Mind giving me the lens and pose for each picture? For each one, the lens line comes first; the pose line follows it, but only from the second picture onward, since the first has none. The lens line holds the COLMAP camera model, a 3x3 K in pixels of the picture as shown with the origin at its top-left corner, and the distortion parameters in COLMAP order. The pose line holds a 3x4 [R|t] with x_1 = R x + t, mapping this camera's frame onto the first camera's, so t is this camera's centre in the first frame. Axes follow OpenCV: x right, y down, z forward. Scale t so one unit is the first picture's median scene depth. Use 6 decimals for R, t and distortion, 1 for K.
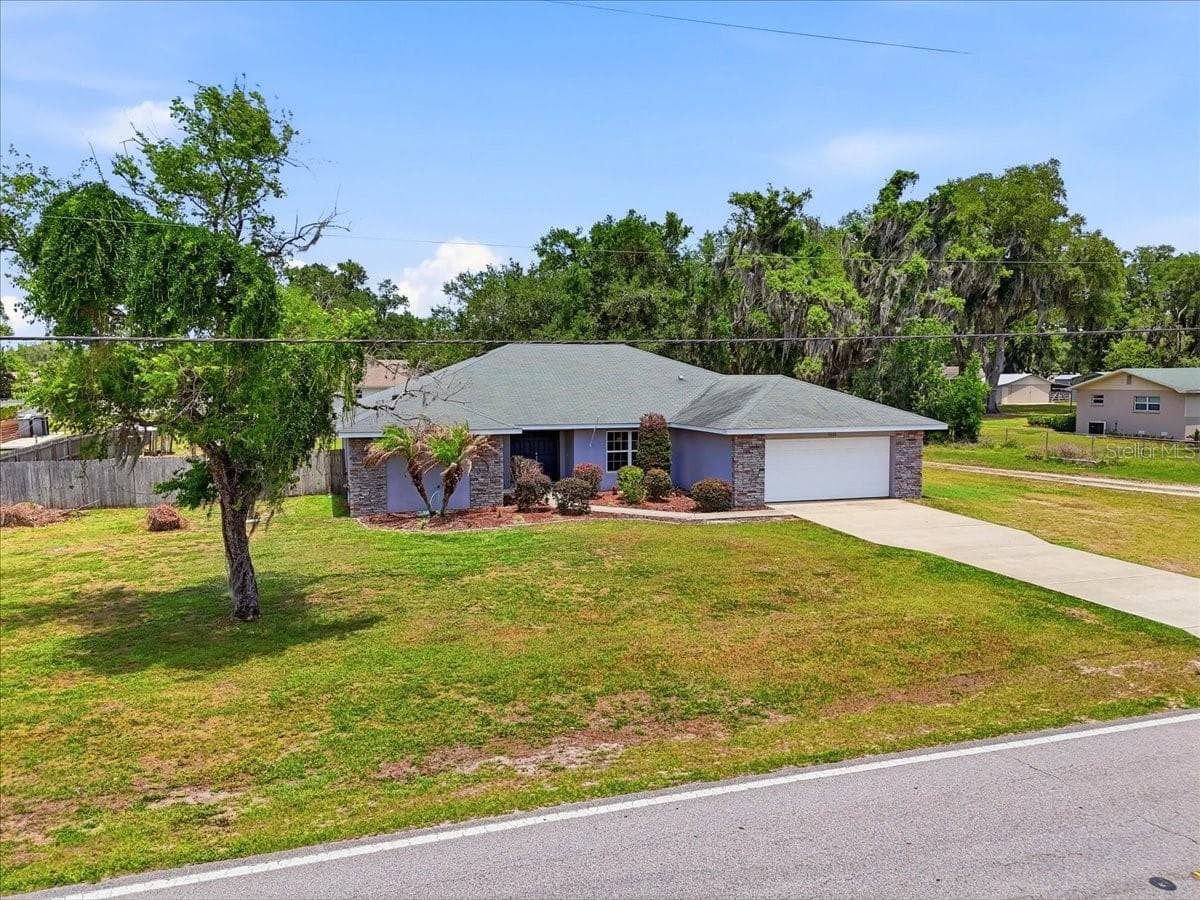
lens RADIAL K [[883.5, 0, 604.7], [0, 883.5, 452.6], [0, 0, 1]] dist [0.083253, -0.088202]
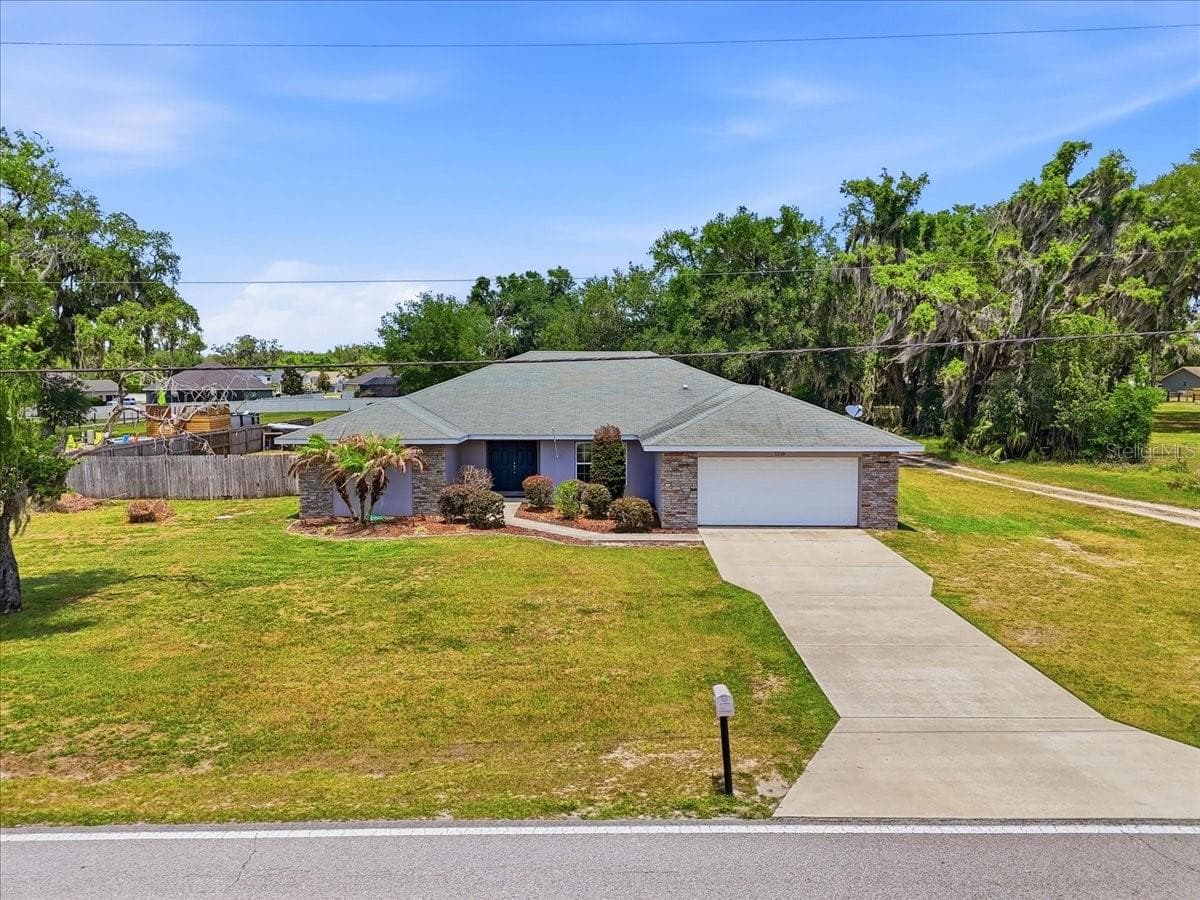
lens RADIAL K [[883.5, 0, 604.7], [0, 883.5, 452.6], [0, 0, 1]] dist [0.083253, -0.088202]
pose [[0.953333, 0.029508, -0.300476, 0.329968], [-0.028973, 0.999561, 0.006238, -0.020324], [0.300528, 0.002759, 0.953769, 0.083696]]
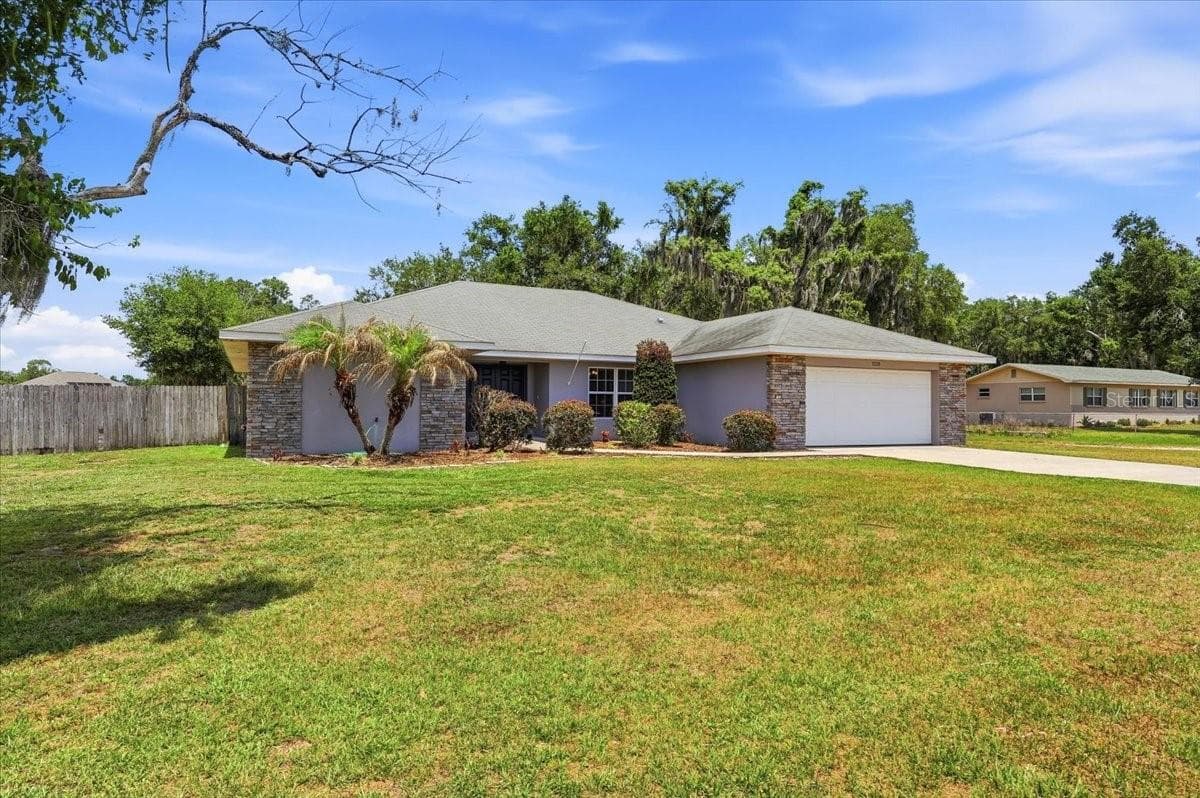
lens RADIAL K [[735.8, 0, 600.0], [0, 735.8, 399.0], [0, 0, 1]] dist [-0.002896, -0.000620]
pose [[0.989835, 0.012917, 0.141631, -0.083676], [0.001498, 0.994865, -0.101199, 0.073877], [-0.142211, 0.100382, 0.984733, 0.346684]]
